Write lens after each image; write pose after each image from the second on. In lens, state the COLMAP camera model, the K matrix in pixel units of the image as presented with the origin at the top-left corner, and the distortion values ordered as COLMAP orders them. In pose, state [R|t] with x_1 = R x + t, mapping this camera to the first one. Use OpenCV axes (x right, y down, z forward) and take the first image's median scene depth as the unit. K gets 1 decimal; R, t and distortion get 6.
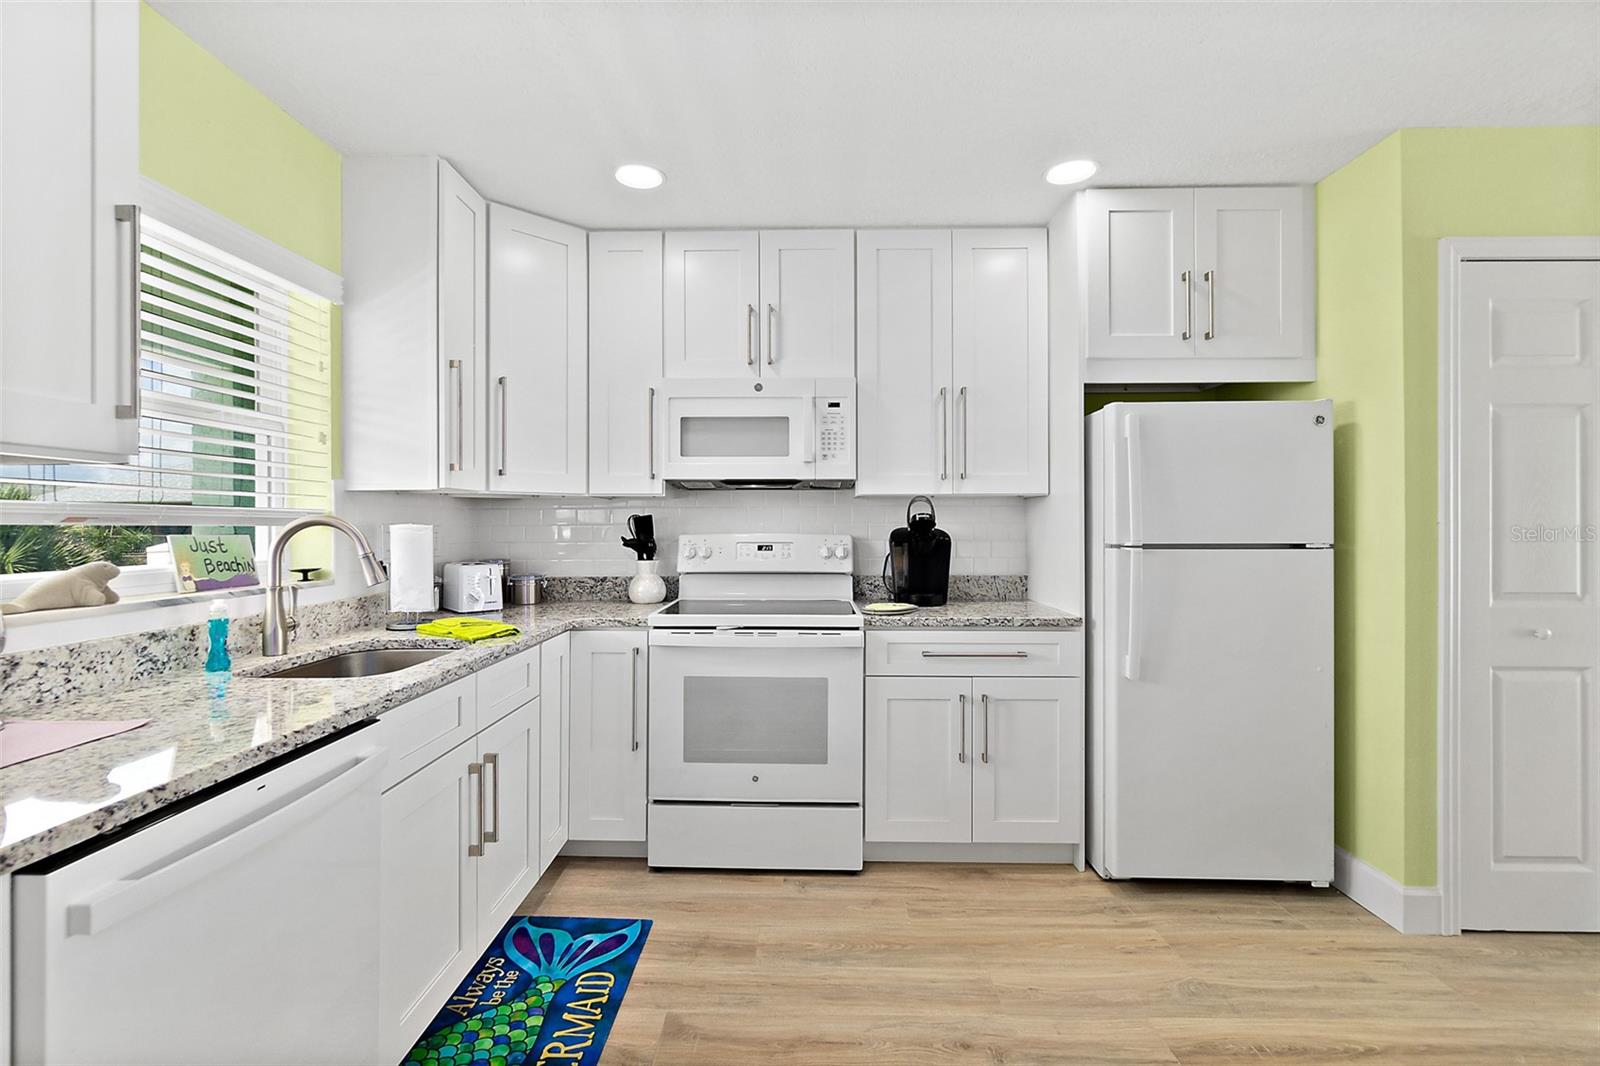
lens RADIAL K [[700.2, 0, 791.2], [0, 700.2, 522.5], [0, 0, 1]] dist [-0.004993, 0.002145]
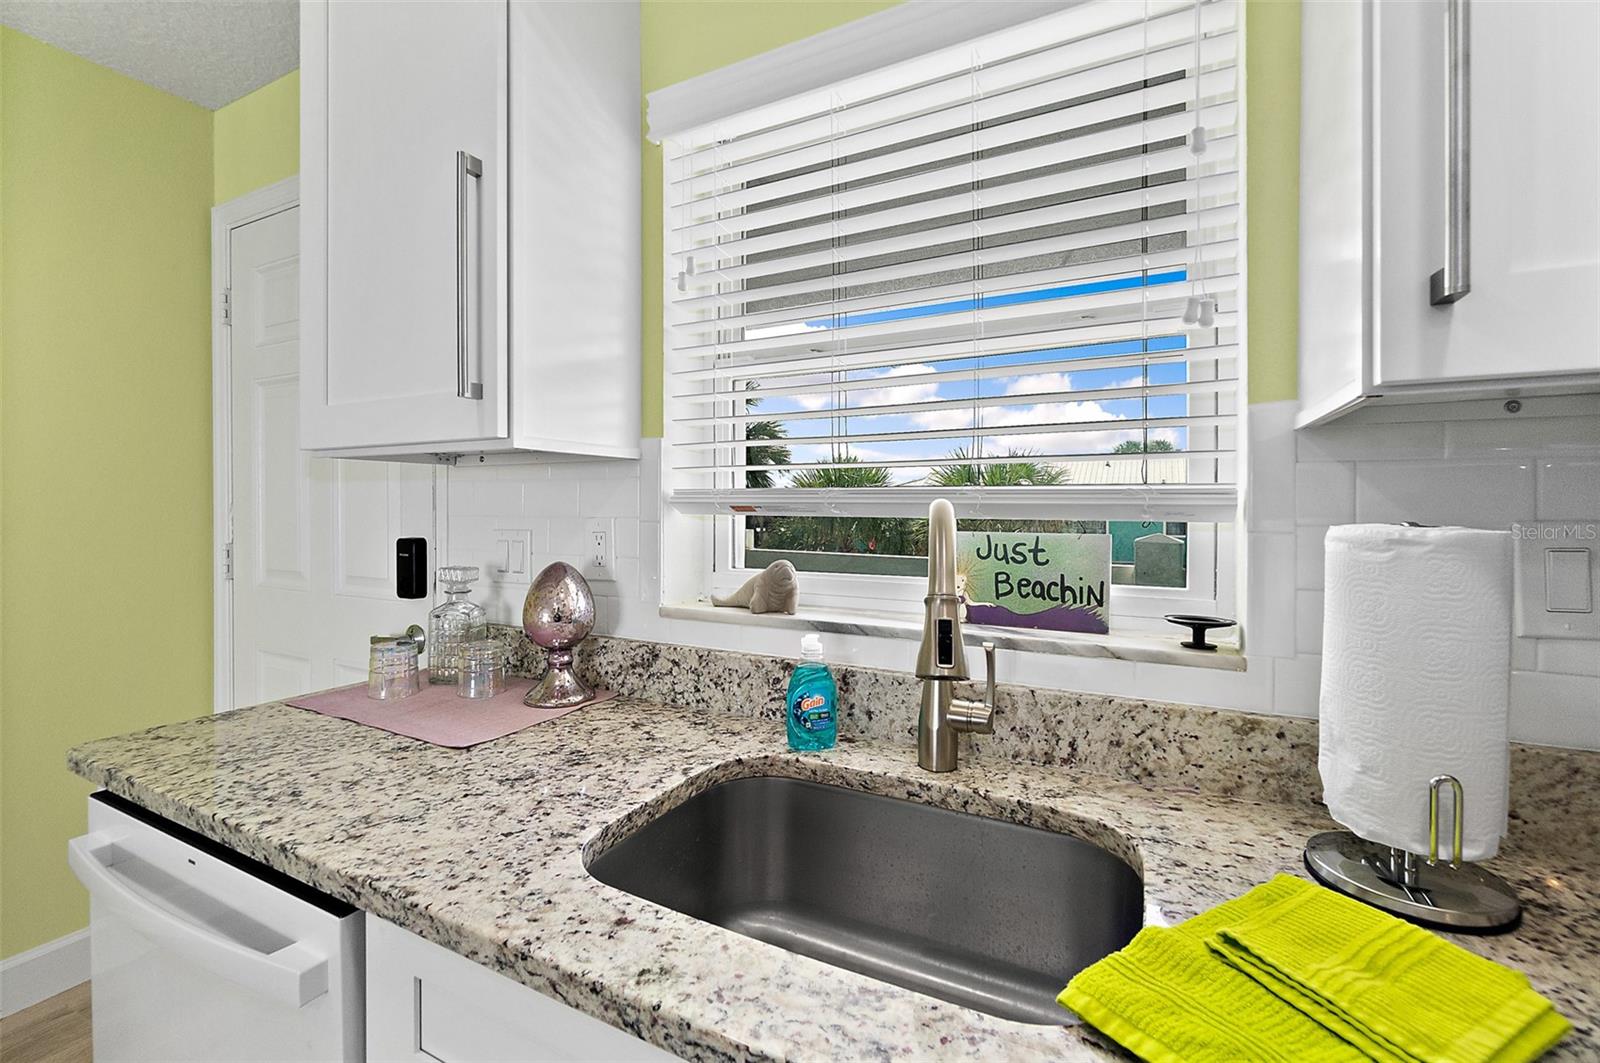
lens RADIAL K [[700.2, 0, 790.7], [0, 700.2, 508.8], [0, 0, 1]] dist [-0.004993, 0.002145]
pose [[-0.445605, 0.006210, -0.895208, -0.170595], [0.000995, 0.999979, 0.006441, -0.005914], [0.895229, 0.001979, -0.445602, 0.886423]]
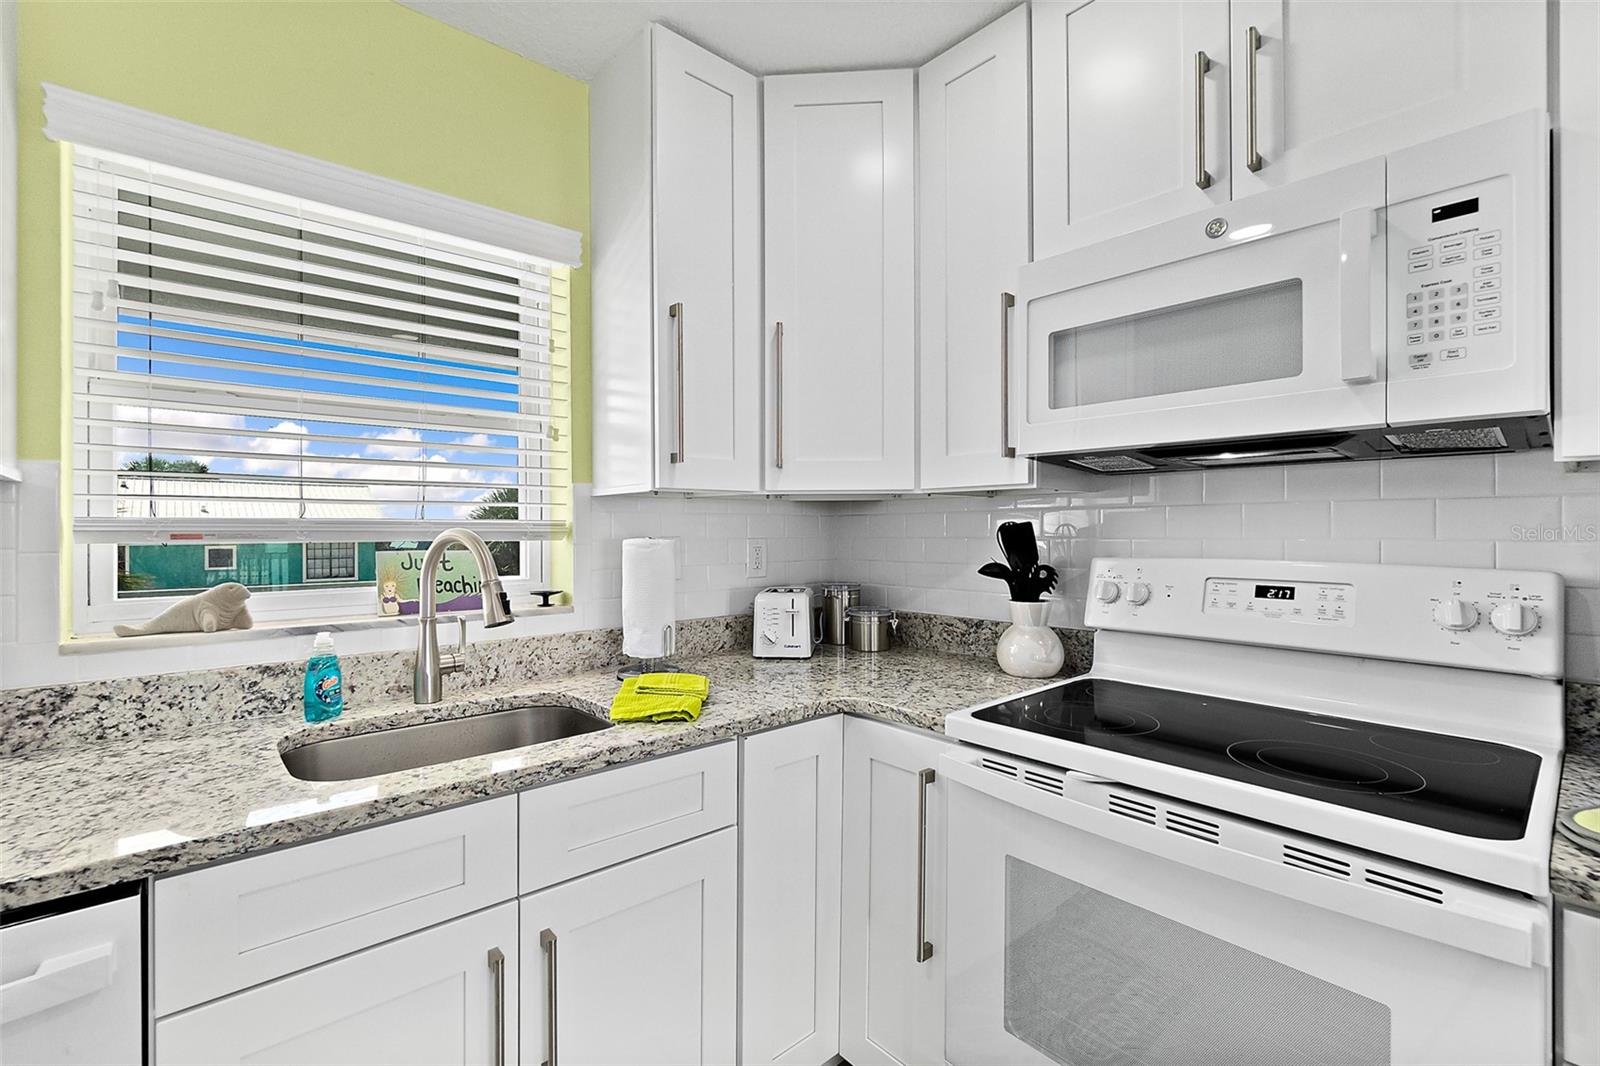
lens RADIAL K [[700.2, 0, 785.2], [0, 700.2, 528.7], [0, 0, 1]] dist [-0.004993, 0.002145]
pose [[0.672974, -0.000810, -0.739665, 0.110427], [0.002565, 0.999996, 0.001238, -0.008554], [0.739661, -0.002730, 0.672974, 0.594231]]
